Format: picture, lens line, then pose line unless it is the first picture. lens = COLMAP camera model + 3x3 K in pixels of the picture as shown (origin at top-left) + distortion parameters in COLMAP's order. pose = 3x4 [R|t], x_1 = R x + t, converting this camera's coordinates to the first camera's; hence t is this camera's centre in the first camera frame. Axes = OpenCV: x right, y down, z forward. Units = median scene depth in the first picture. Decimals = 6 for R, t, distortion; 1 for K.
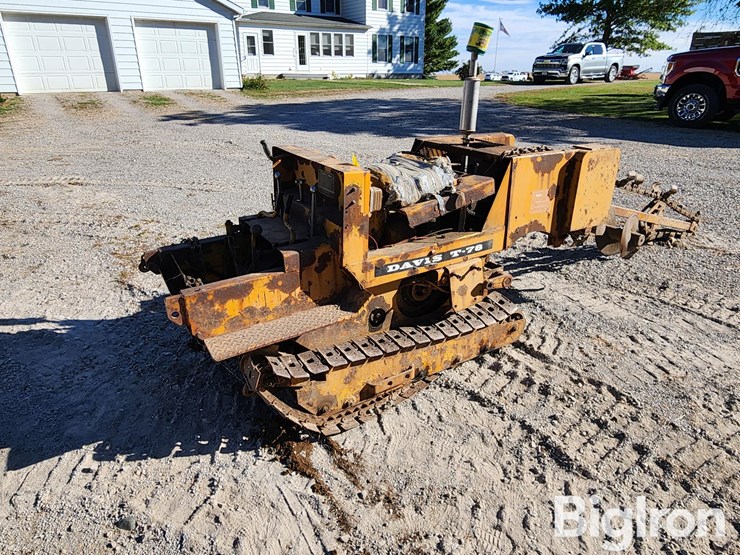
lens RADIAL K [[478.6, 0, 362.8], [0, 478.6, 273.3], [0, 0, 1]] dist [0.003189, -0.001654]
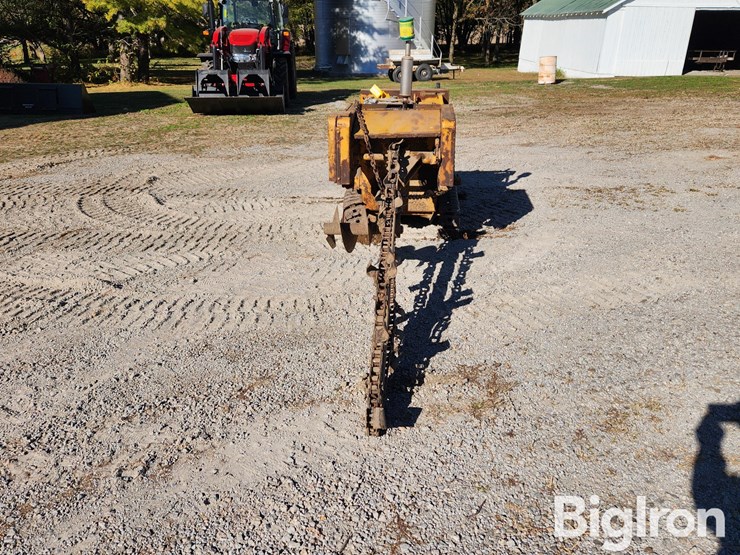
lens RADIAL K [[608.9, 0, 370.0], [0, 608.9, 277.5], [0, 0, 1]] dist [0.004641, 0.000469]
pose [[-0.572792, 0.318482, -0.755301, 1.926318], [-0.323062, 0.759140, 0.565099, -0.935940], [0.753353, 0.567693, -0.331940, 1.969260]]
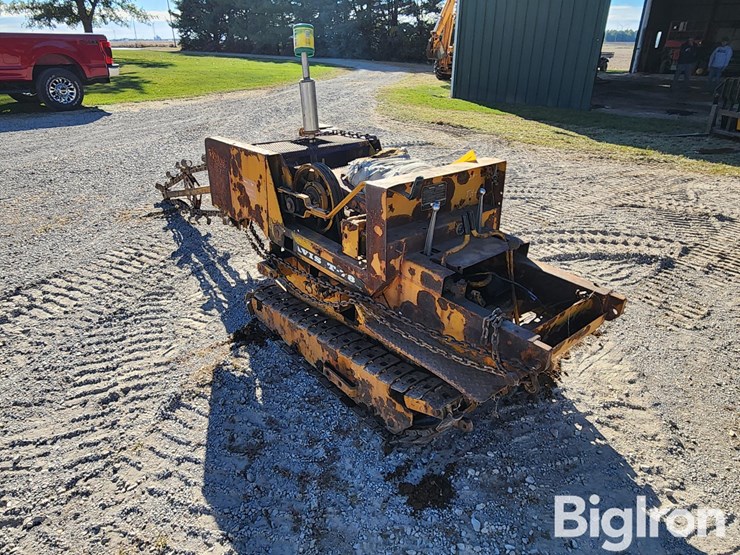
lens RADIAL K [[481.2, 0, 362.8], [0, 481.2, 275.6], [0, 0, 1]] dist [0.004817, -0.005400]
pose [[-0.179223, -0.426424, 0.886590, -0.924446], [0.378903, 0.801744, 0.462210, -0.528449], [-0.907916, 0.418770, 0.017882, 1.108204]]
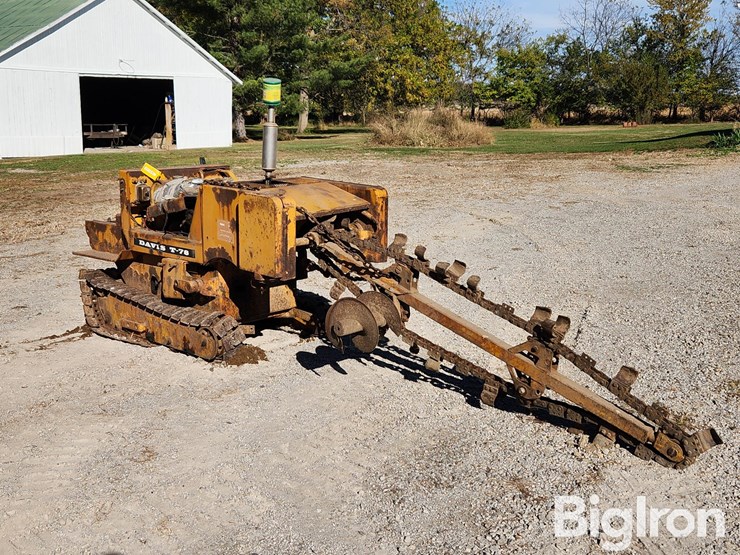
lens RADIAL K [[855.5, 0, 370.0], [0, 855.5, 277.5], [0, 0, 1]] dist [0.073963, 0.003516]
pose [[0.265508, 0.203052, -0.942484, 2.411325], [-0.391744, 0.915954, 0.086978, -0.364675], [0.880933, 0.346118, 0.322738, 0.715336]]
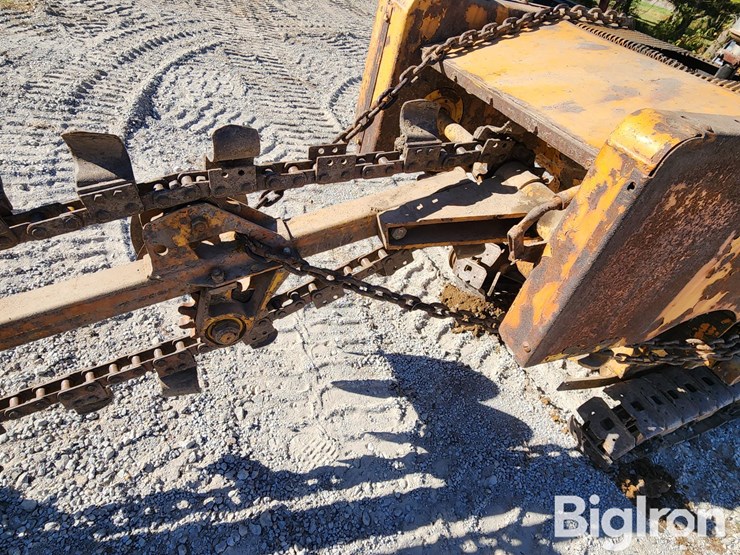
lens RADIAL K [[456.7, 0, 369.3], [0, 456.7, 279.1], [0, 0, 1]] dist [0.002312, -0.002695]
pose [[-0.968718, -0.240424, -0.061502, 0.551146], [-0.165110, 0.439387, 0.882994, -0.540846], [-0.185270, 0.865526, -0.465338, 1.548426]]
